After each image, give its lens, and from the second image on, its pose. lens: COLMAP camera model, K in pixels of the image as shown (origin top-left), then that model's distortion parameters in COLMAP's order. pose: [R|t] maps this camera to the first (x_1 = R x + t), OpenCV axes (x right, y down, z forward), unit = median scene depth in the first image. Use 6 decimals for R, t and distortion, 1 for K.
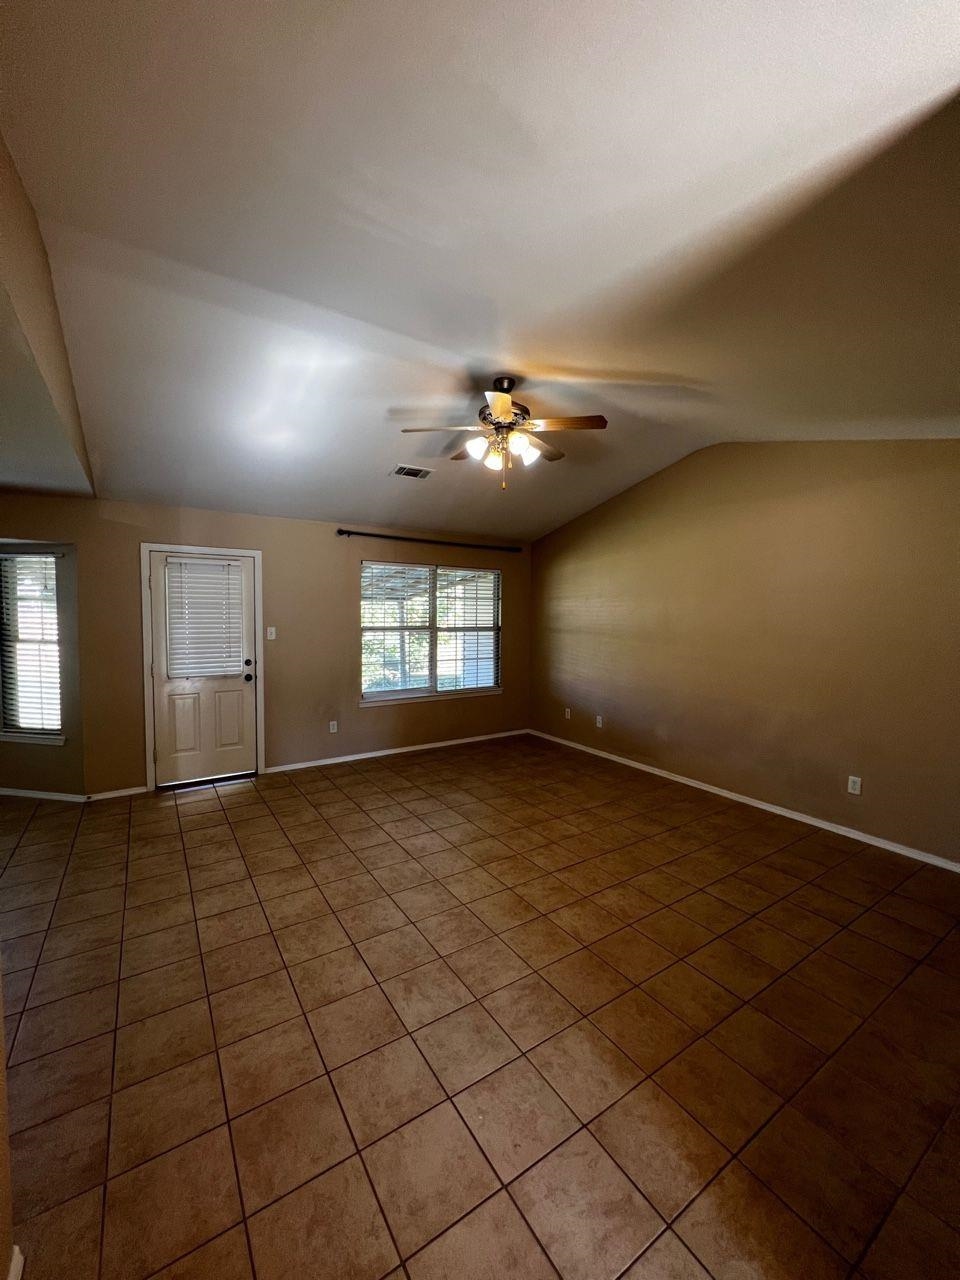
lens RADIAL K [[510.6, 0, 485.2], [0, 510.6, 638.6], [0, 0, 1]] dist [-0.001701, 0.000043]
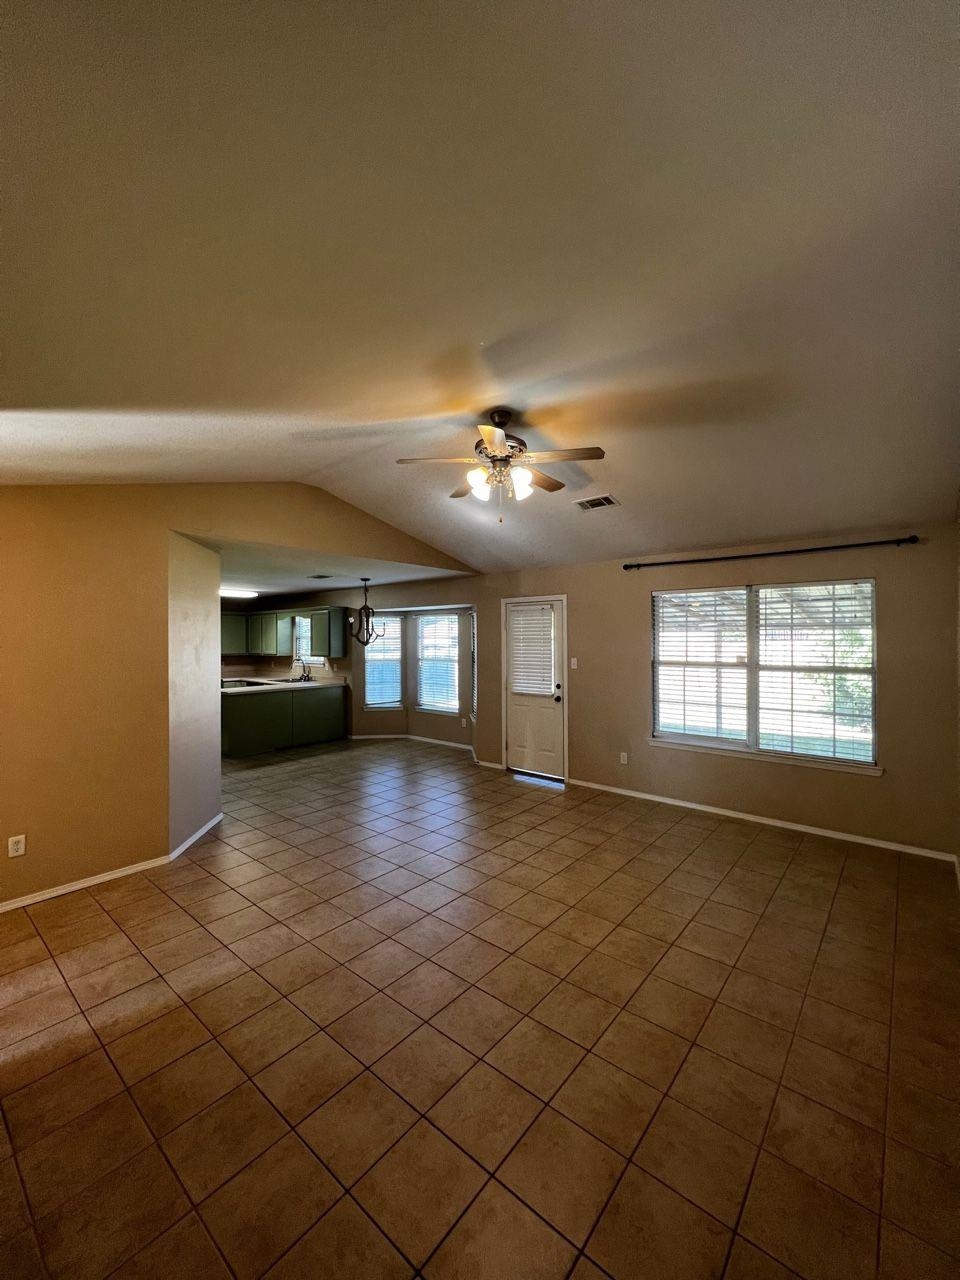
lens RADIAL K [[510.6, 0, 485.4], [0, 510.6, 638.6], [0, 0, 1]] dist [-0.001701, 0.000043]
pose [[0.285383, -0.010205, -0.958359, 0.752045], [-0.045946, 0.998648, -0.024316, -0.034022], [0.957312, 0.050972, 0.284528, 0.548440]]
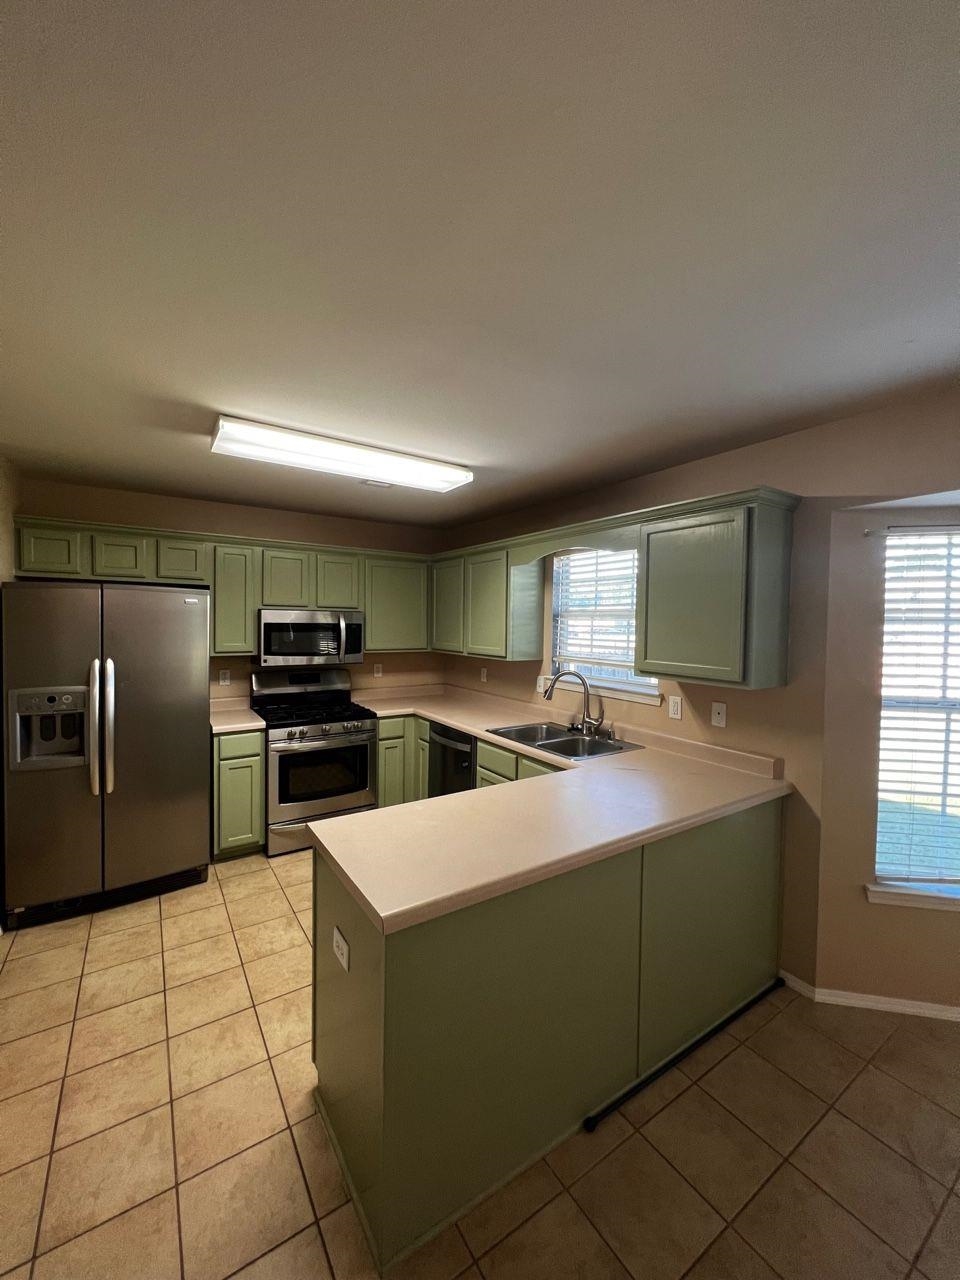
lens RADIAL K [[510.6, 0, 483.7], [0, 510.6, 639.6], [0, 0, 1]] dist [-0.001701, 0.000043]
pose [[0.003898, 0.026114, -0.999651, -0.803897], [-0.070107, 0.997206, 0.025777, -0.025146], [0.997532, 0.069982, 0.005718, 0.269891]]
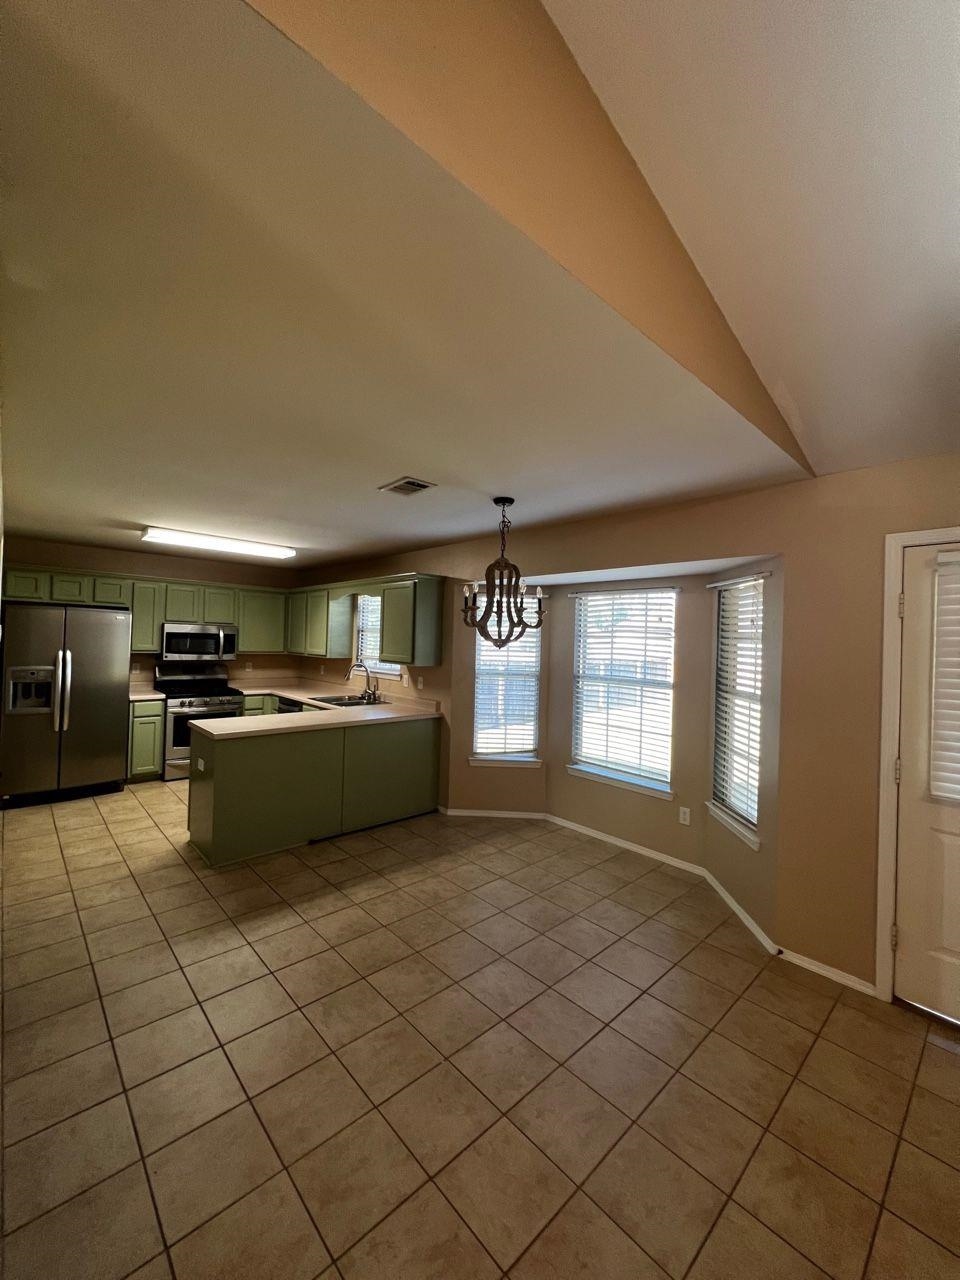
lens RADIAL K [[510.6, 0, 483.9], [0, 510.6, 638.7], [0, 0, 1]] dist [-0.001701, 0.000043]
pose [[0.166888, -0.007105, -0.985950, -0.211951], [-0.084057, 0.996231, -0.021407, -0.029139], [0.982386, 0.086449, 0.165662, 0.500018]]
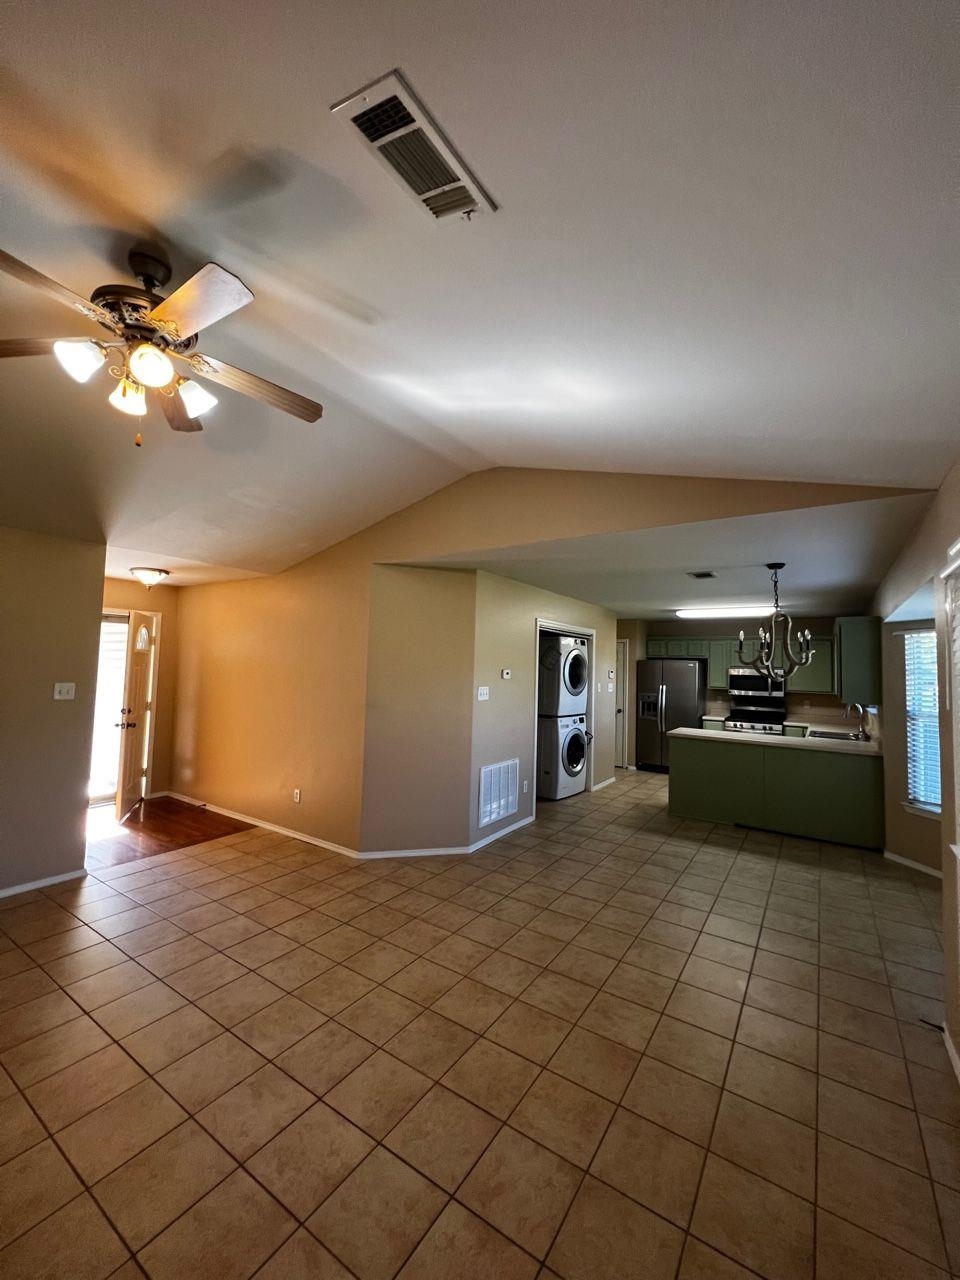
lens RADIAL K [[510.6, 0, 486.7], [0, 510.6, 637.8], [0, 0, 1]] dist [-0.001701, 0.000043]
pose [[-0.919875, -0.054481, -0.388410, -0.087082], [-0.056305, 0.998391, -0.006695, -0.078028], [0.388149, 0.015711, -0.921463, 1.303625]]
